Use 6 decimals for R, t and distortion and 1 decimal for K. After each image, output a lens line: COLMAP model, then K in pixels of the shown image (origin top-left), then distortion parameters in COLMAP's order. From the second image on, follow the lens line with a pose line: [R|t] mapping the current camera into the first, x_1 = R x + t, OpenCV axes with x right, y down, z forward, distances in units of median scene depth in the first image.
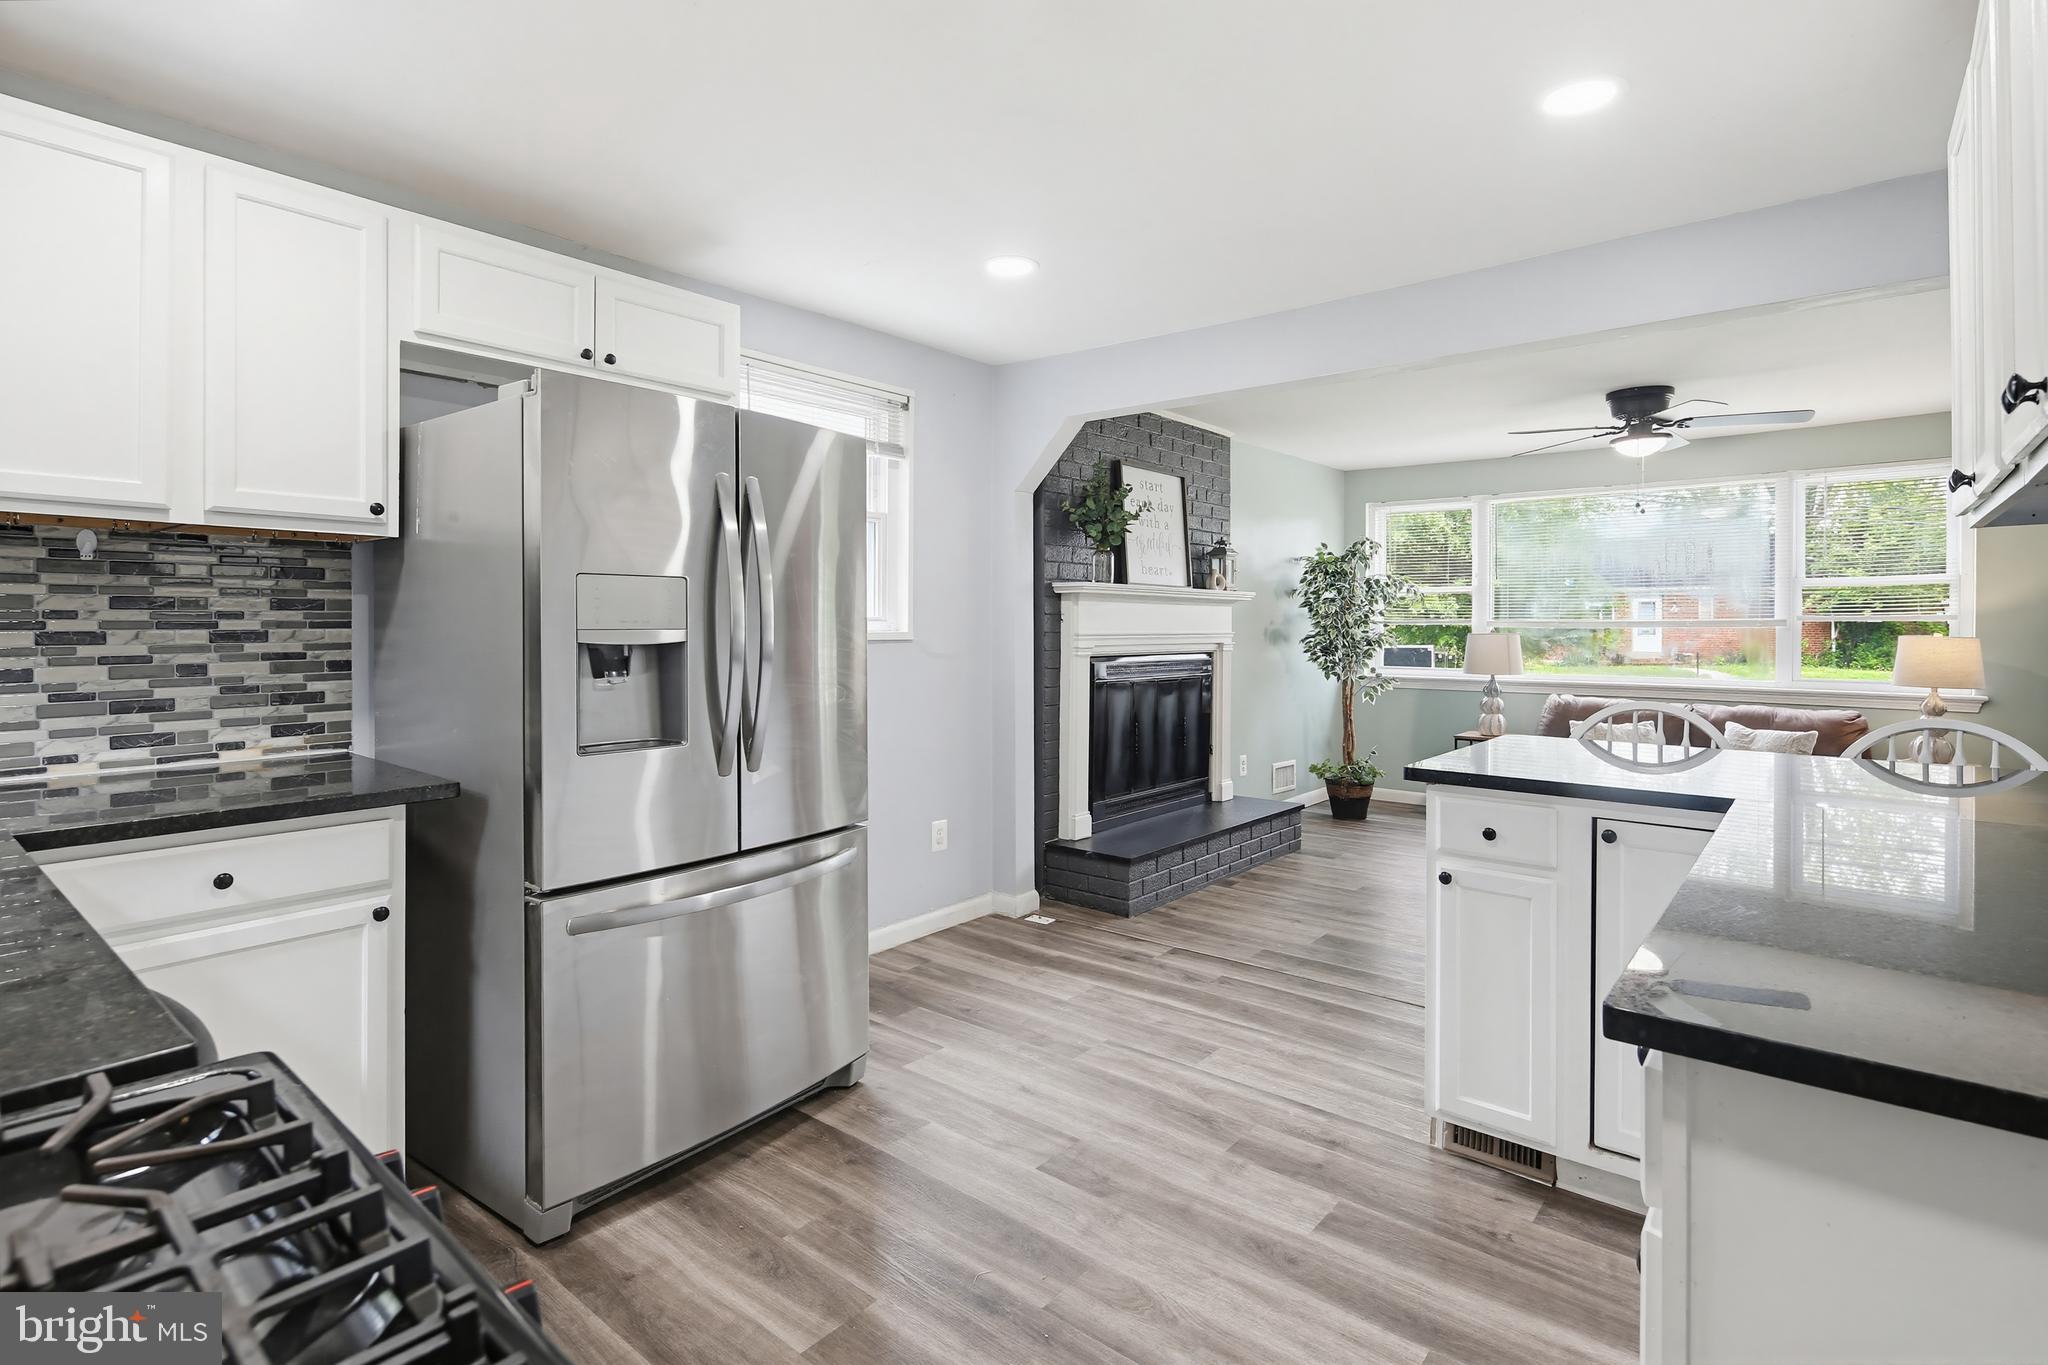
lens RADIAL K [[993.2, 0, 1034.8], [0, 993.2, 617.0], [0, 0, 1]] dist [0.001544, -0.003135]
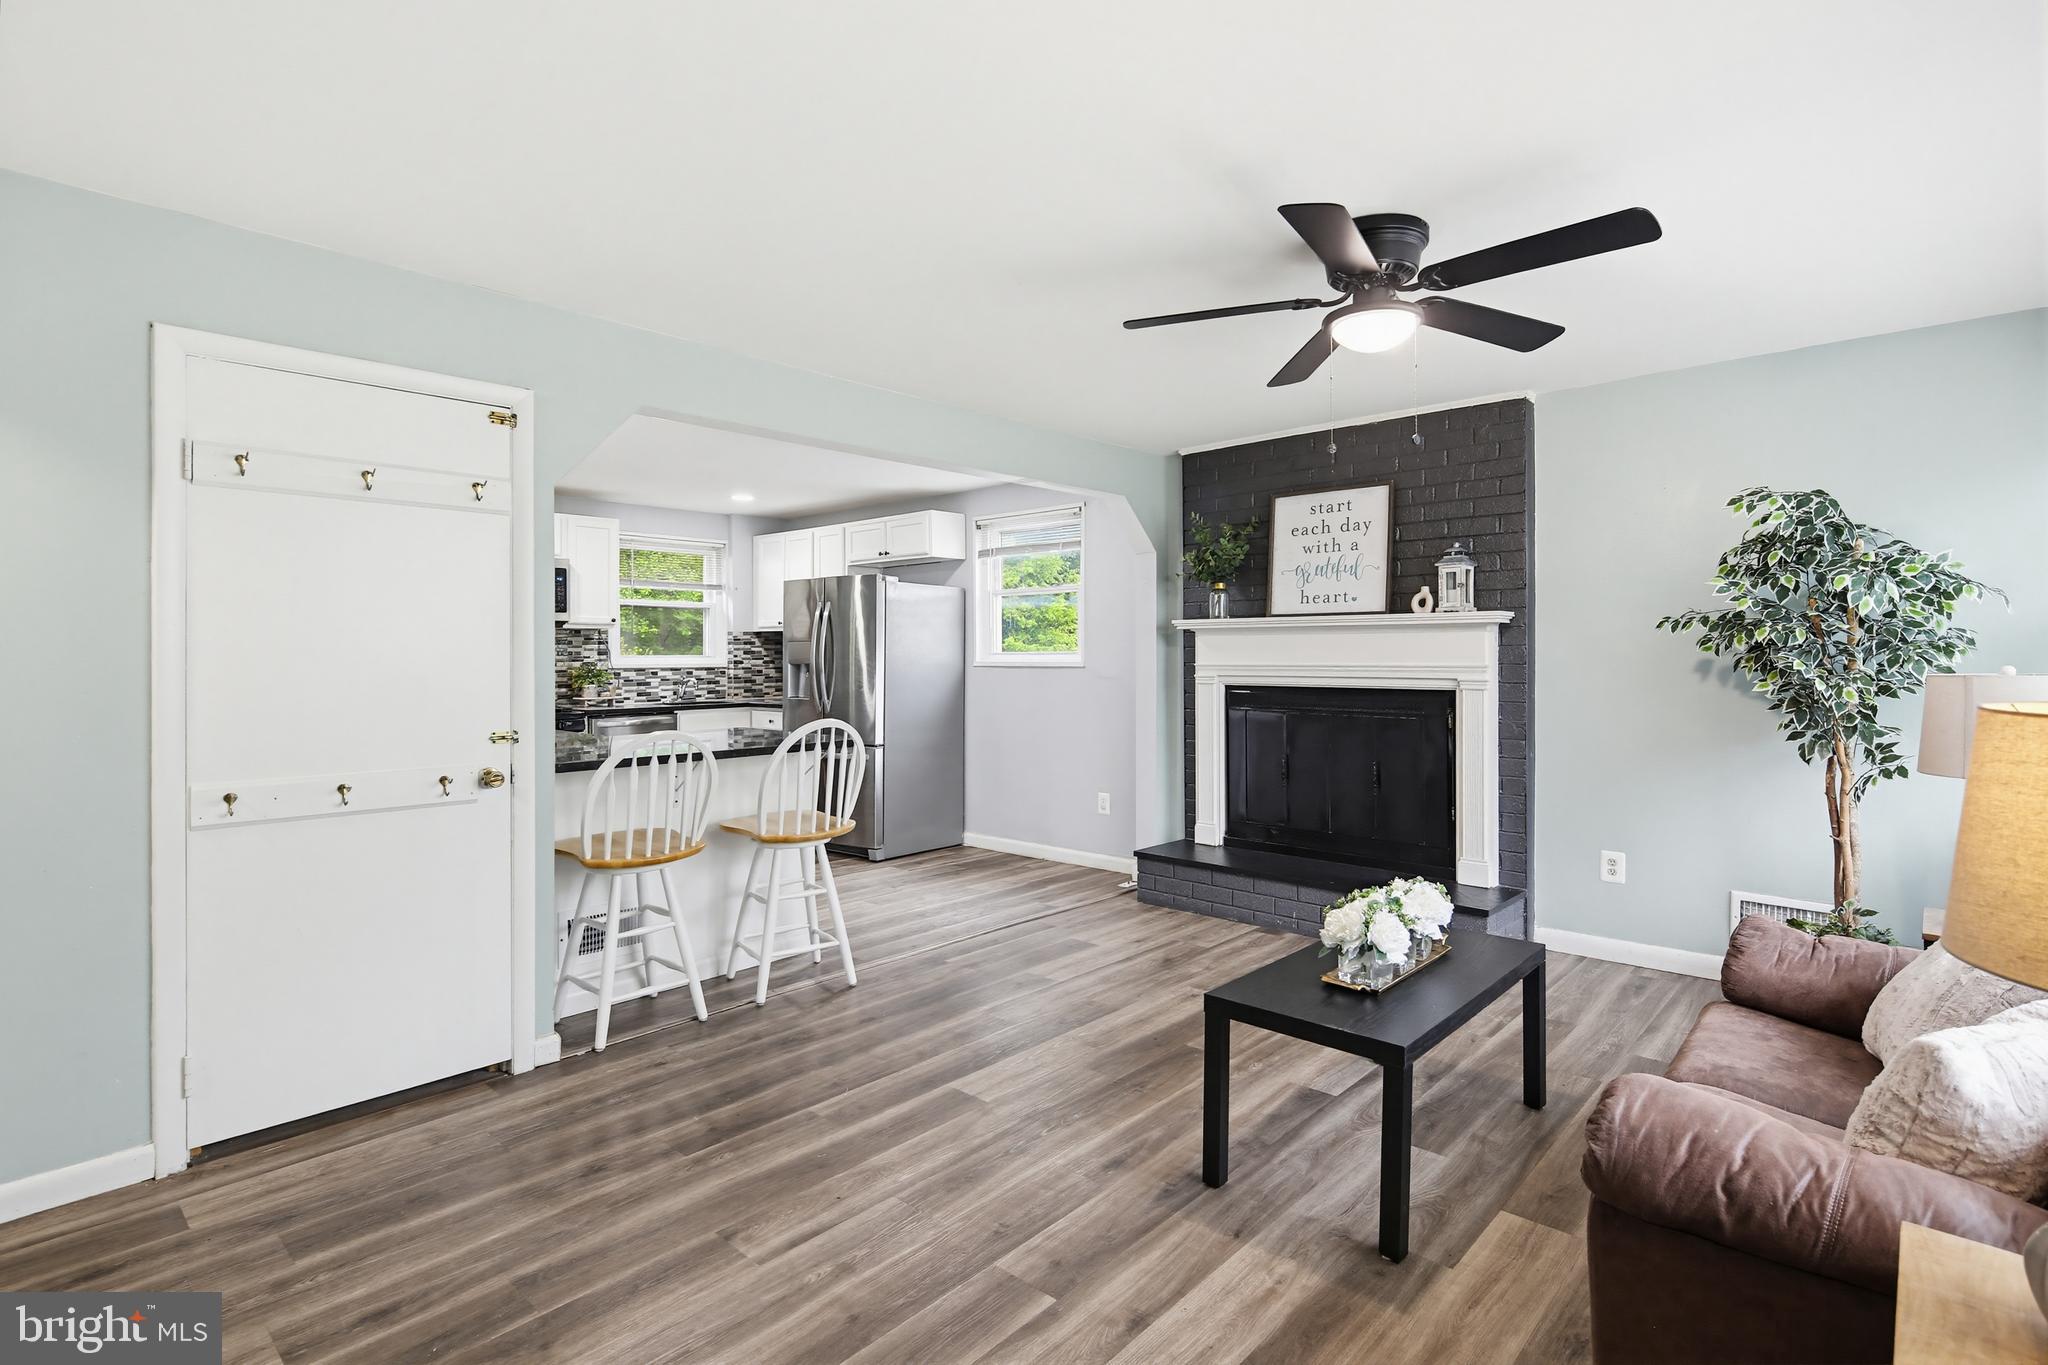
lens RADIAL K [[993.2, 0, 1018.4], [0, 993.2, 661.9], [0, 0, 1]] dist [0.001544, -0.003135]
pose [[-0.062769, 0.002843, -0.998024, 1.809239], [0.011767, 0.999929, 0.002108, 0.013004], [0.997959, -0.011611, -0.062798, 1.301937]]
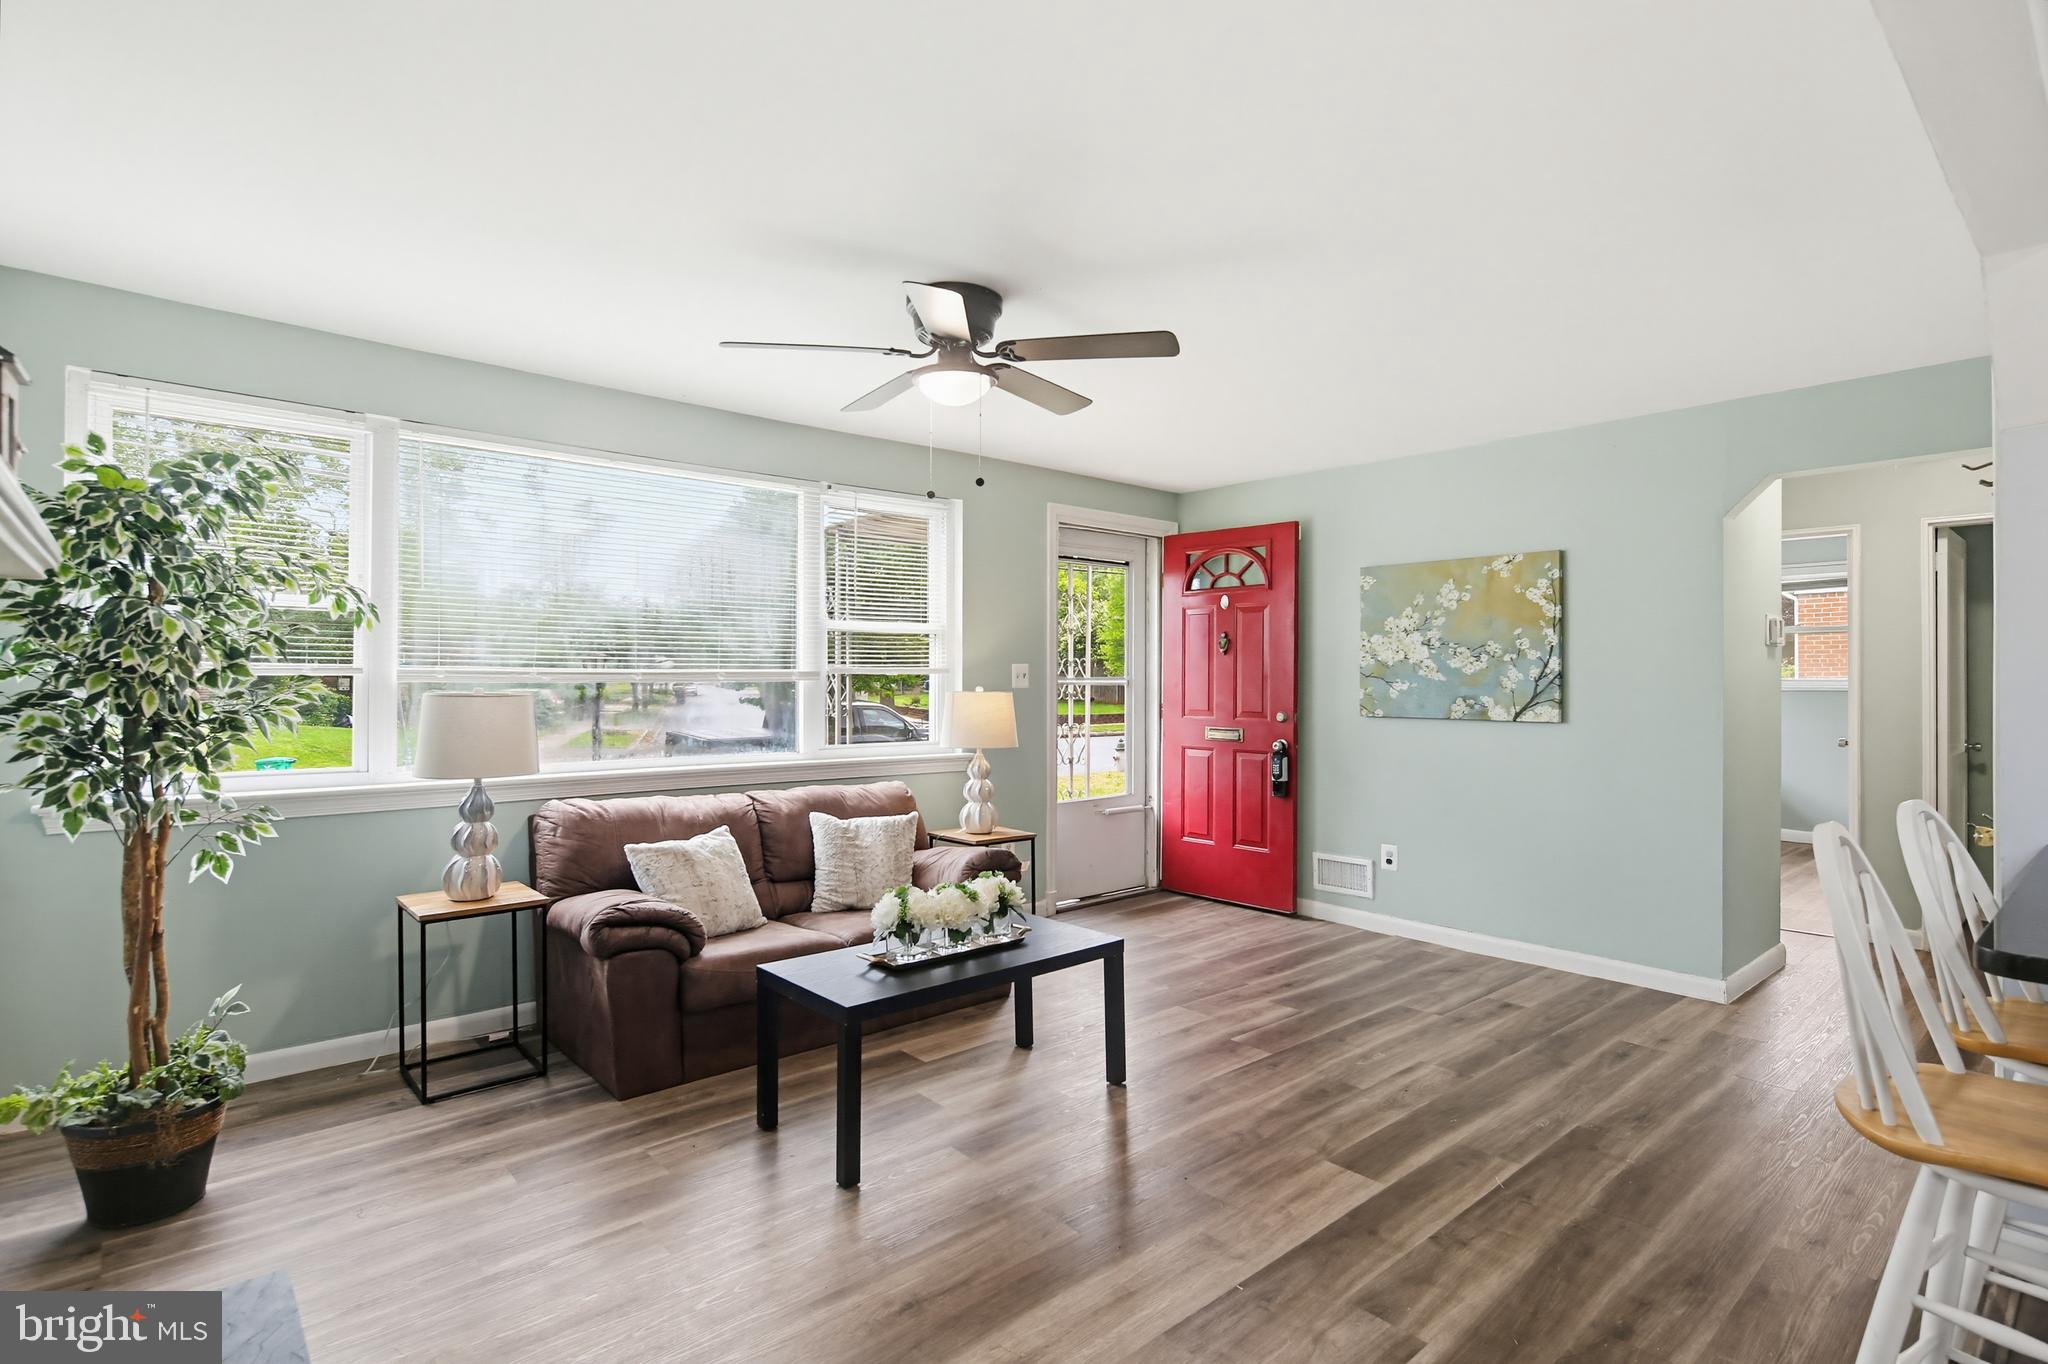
lens RADIAL K [[993.2, 0, 1026.3], [0, 993.2, 674.6], [0, 0, 1]] dist [0.001544, -0.003135]
pose [[0.164264, 0.002421, 0.986413, 0.011767], [-0.010217, 0.999948, -0.000752, 0.006932], [-0.986364, -0.009955, 0.164280, 1.329634]]
